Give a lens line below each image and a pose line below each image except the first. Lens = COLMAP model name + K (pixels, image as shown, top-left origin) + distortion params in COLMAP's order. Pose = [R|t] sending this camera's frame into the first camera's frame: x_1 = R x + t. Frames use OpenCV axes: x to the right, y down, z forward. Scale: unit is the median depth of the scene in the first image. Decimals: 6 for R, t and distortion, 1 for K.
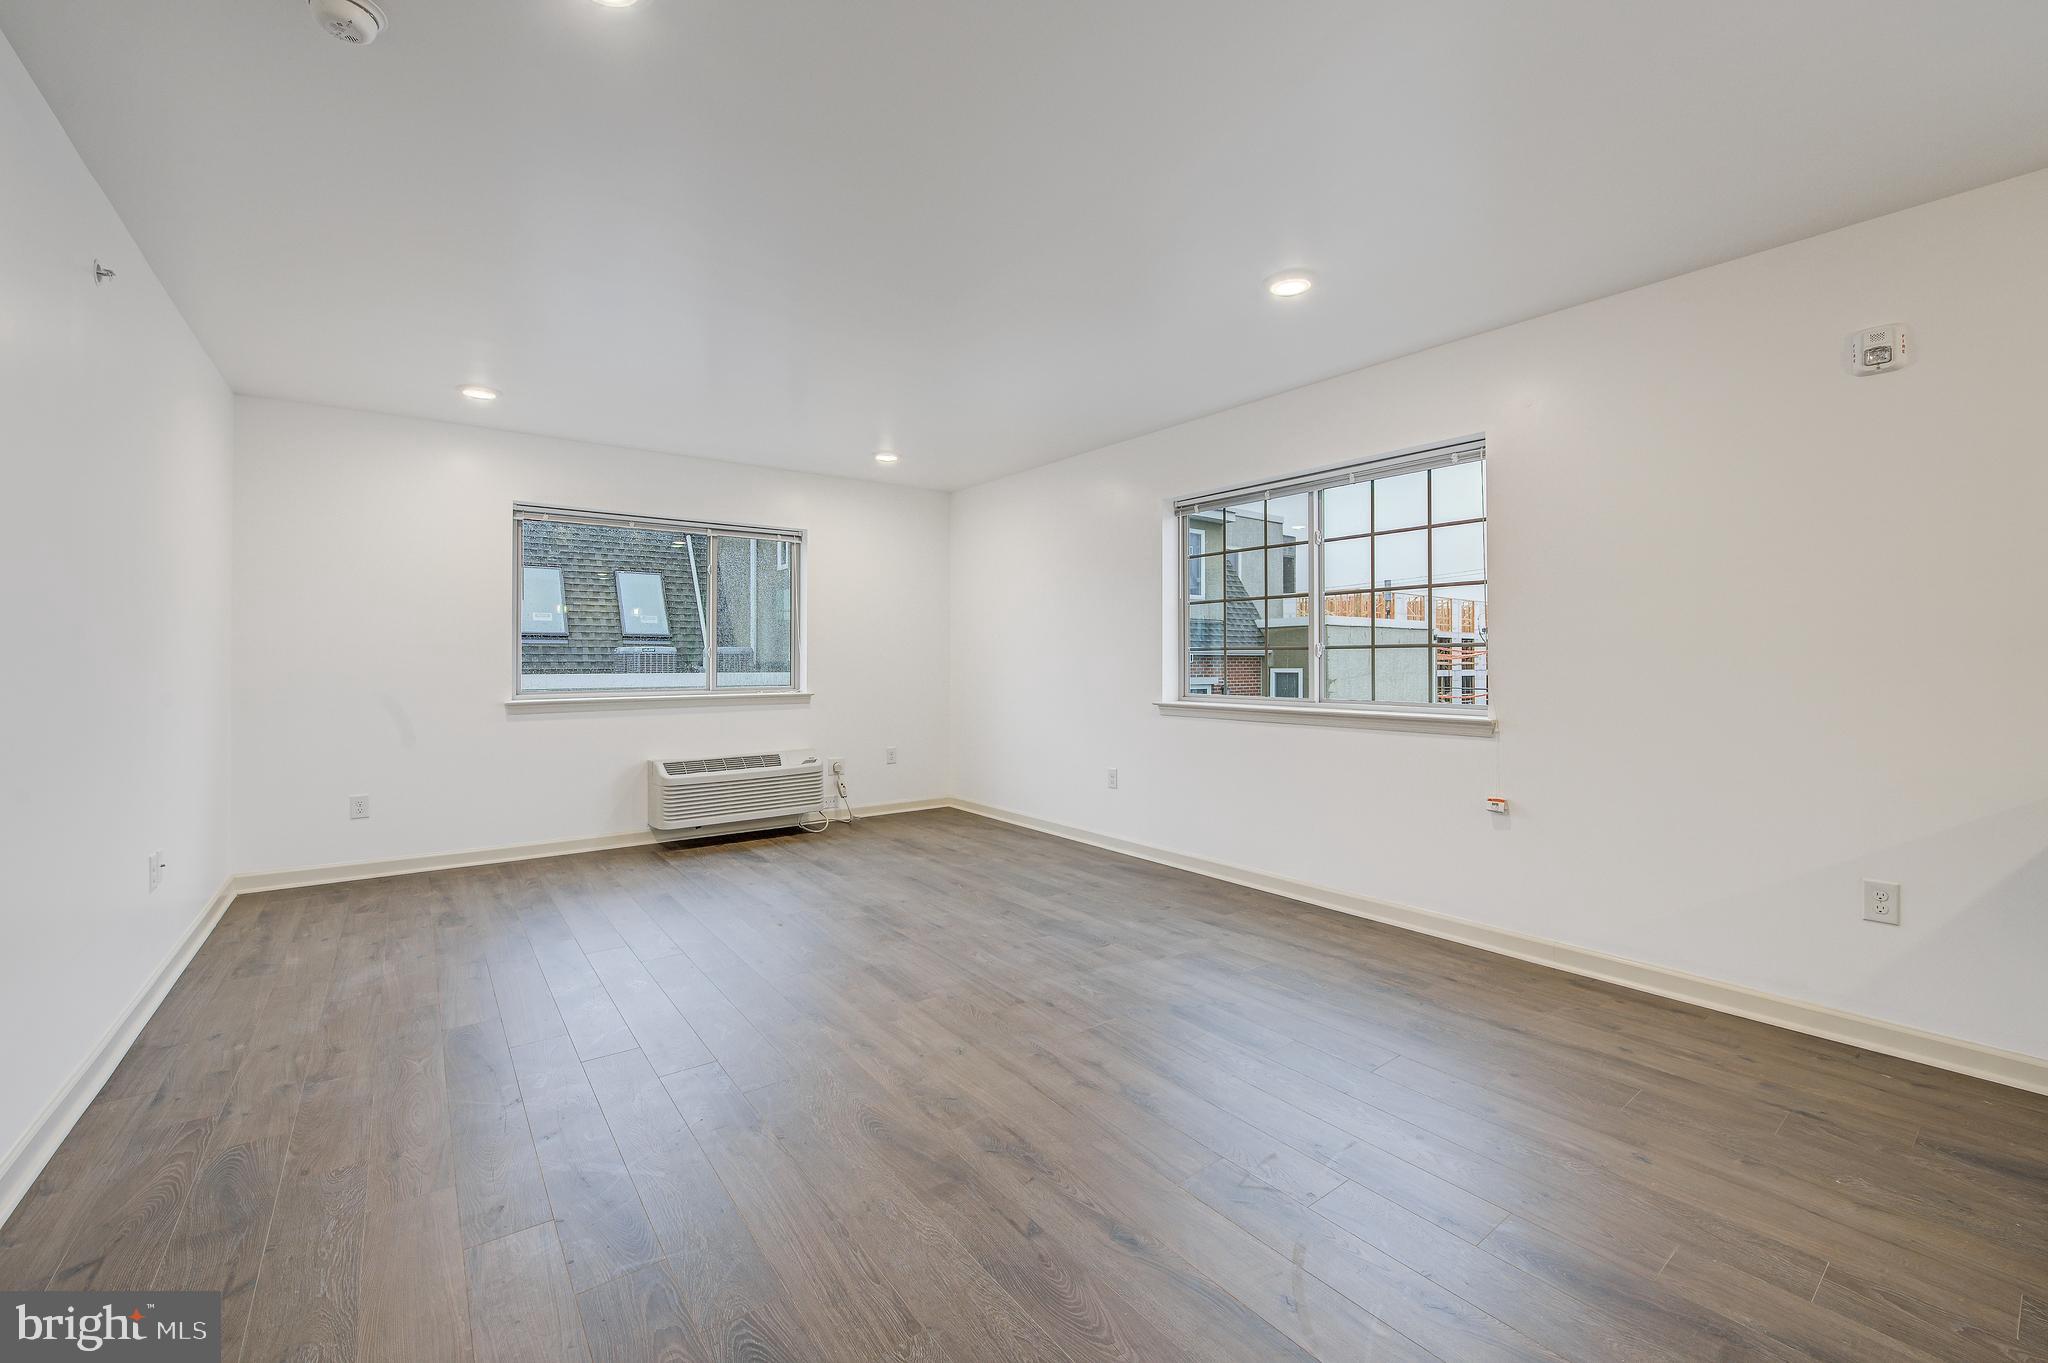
lens RADIAL K [[827.0, 0, 1049.0], [0, 827.0, 650.9], [0, 0, 1]] dist [-0.012263, -0.000055]
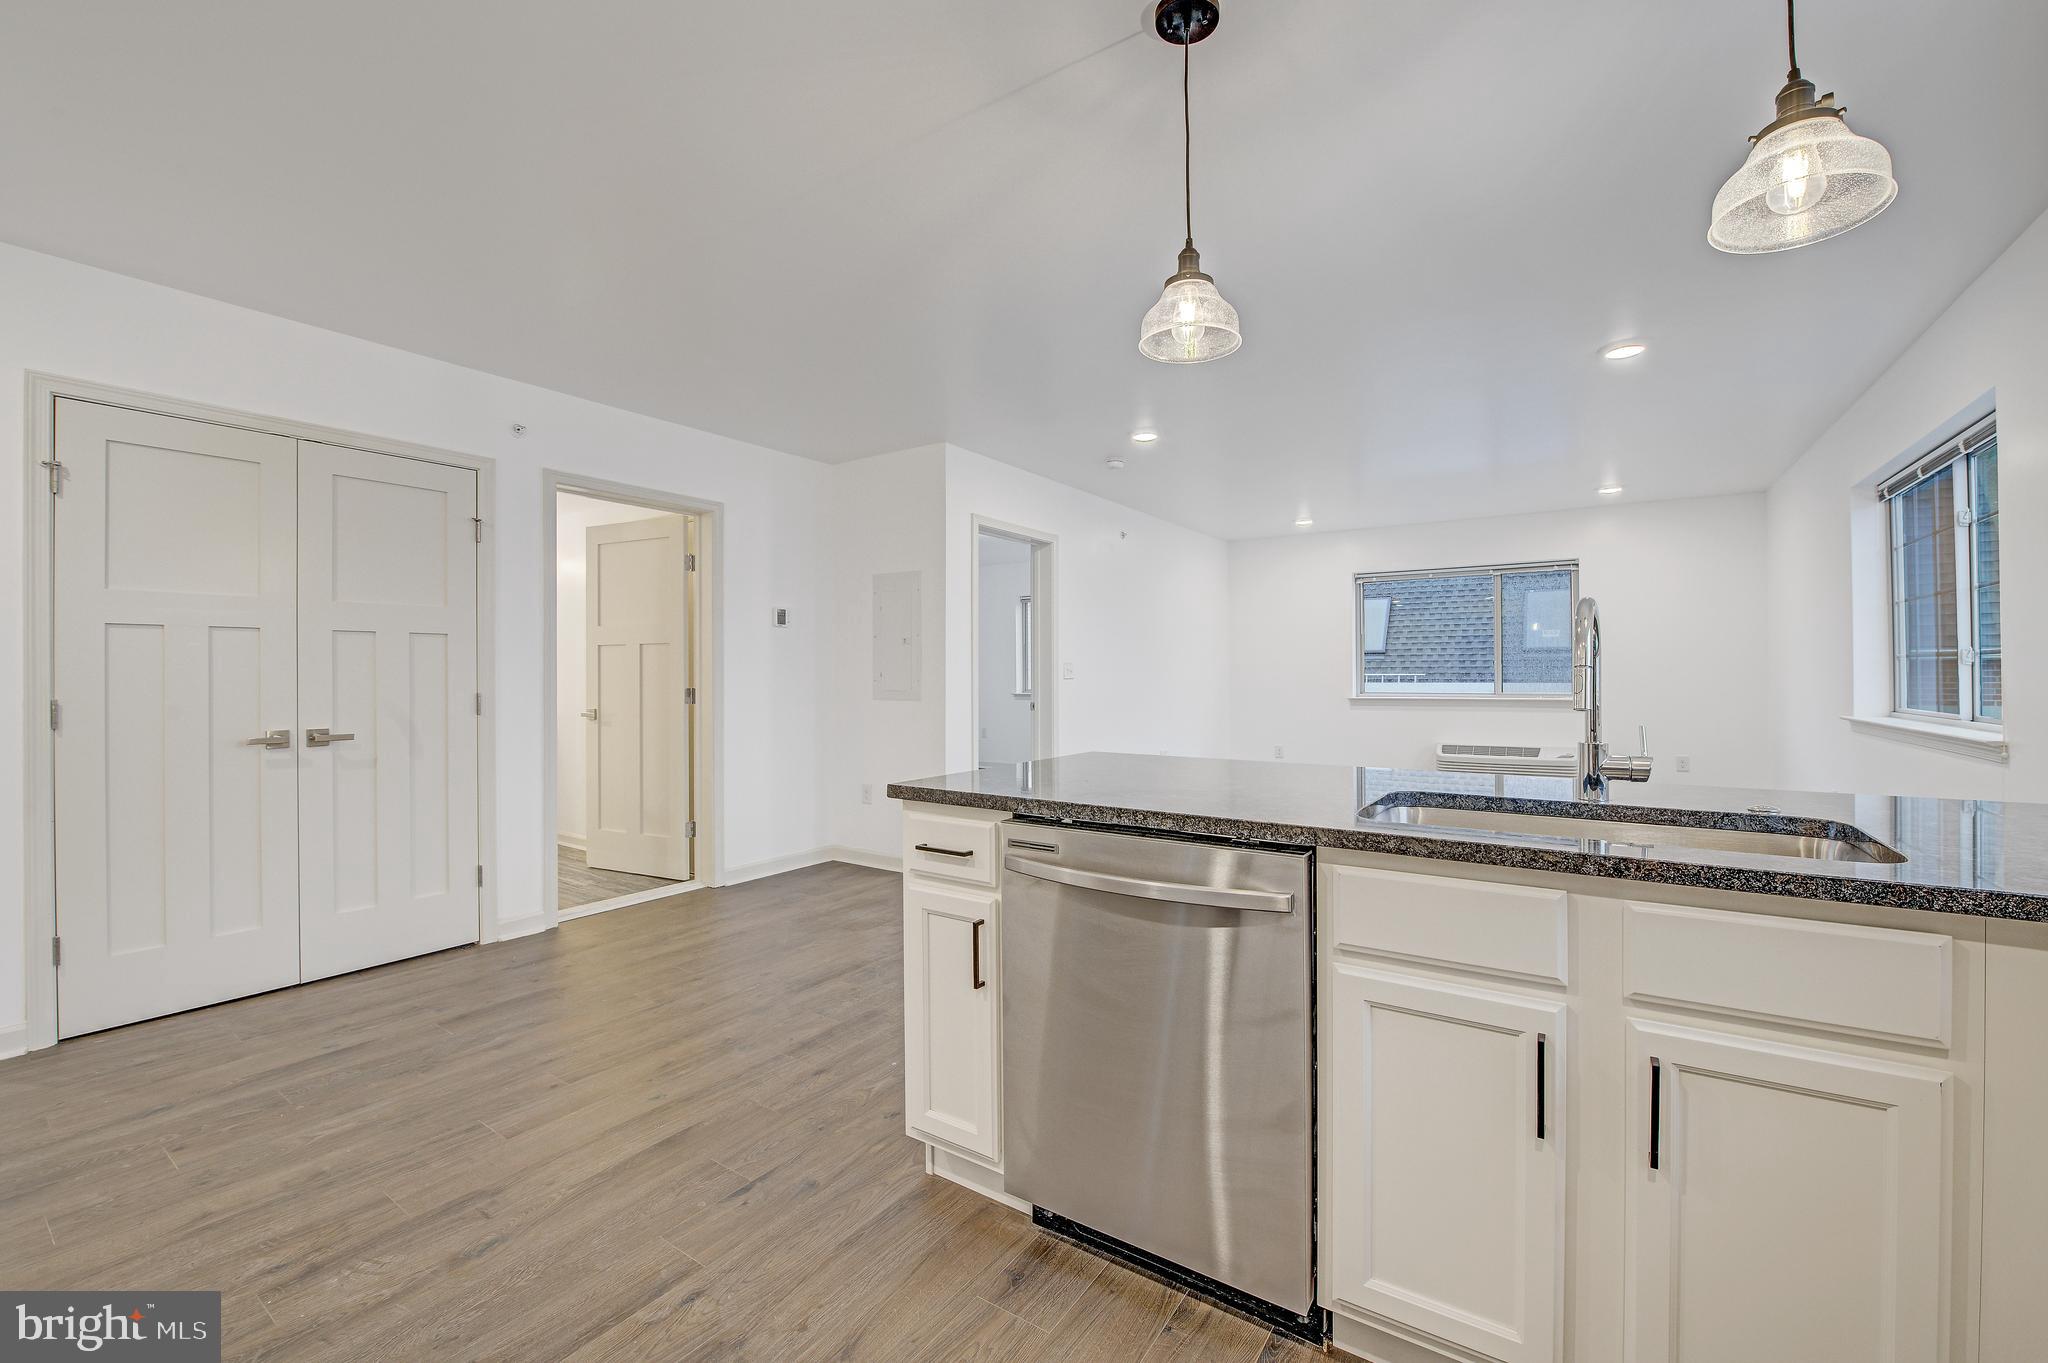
lens RADIAL K [[810.8, 0, 1039.4], [0, 810.8, 673.3], [0, 0, 1]] dist [-0.012540, -0.000033]
pose [[0.319147, -0.002654, -0.947702, 0.618557], [0.015612, 0.999875, 0.002457, 0.000223], [0.947577, -0.015580, 0.319149, -0.085773]]
